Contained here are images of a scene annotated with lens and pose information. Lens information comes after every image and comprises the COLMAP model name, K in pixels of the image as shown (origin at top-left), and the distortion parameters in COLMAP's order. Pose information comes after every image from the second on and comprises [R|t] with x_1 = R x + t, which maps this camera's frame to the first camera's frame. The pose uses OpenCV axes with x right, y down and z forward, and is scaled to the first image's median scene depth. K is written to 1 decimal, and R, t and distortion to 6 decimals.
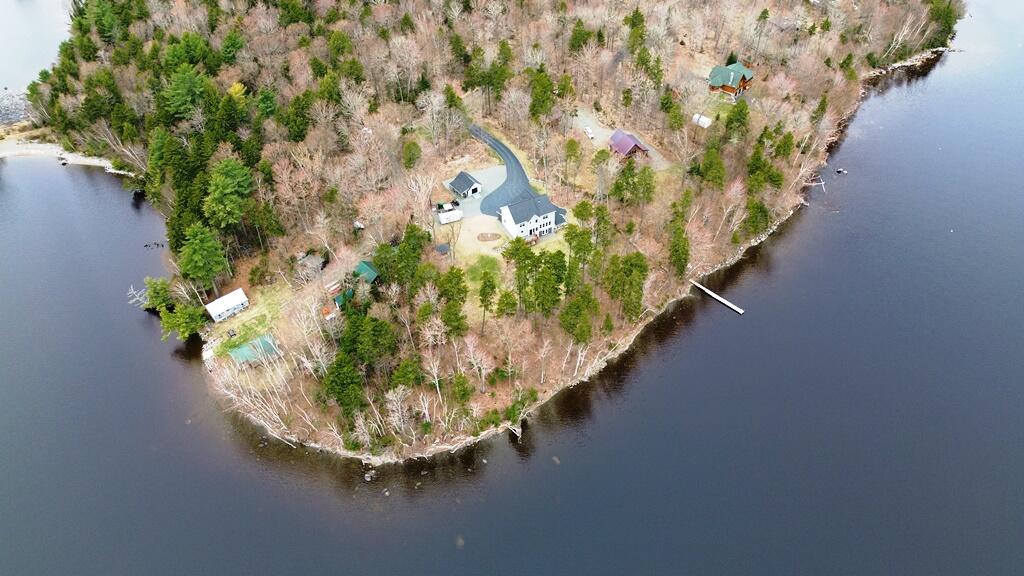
lens RADIAL K [[730.5, 0, 511.9], [0, 730.5, 289.0], [0, 0, 1]] dist [0.031784, -0.002672]
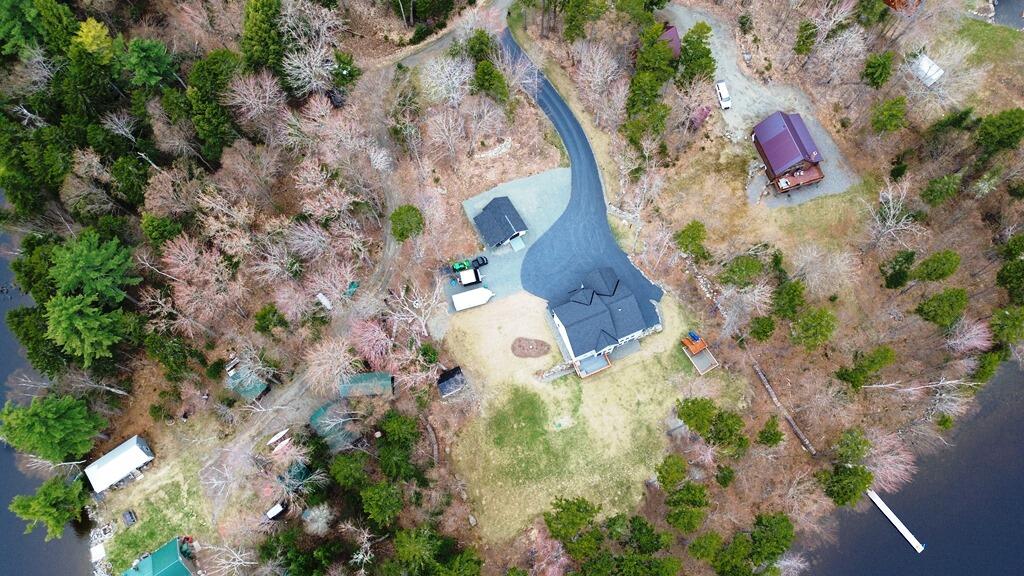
lens RADIAL K [[730.5, 0, 511.5], [0, 730.5, 287.3], [0, 0, 1]] dist [0.031784, -0.002672]
pose [[0.995134, 0.090782, -0.038299, -0.028198], [-0.060986, 0.872802, 0.484249, -0.414203], [0.077388, -0.479557, 0.874092, 0.483229]]
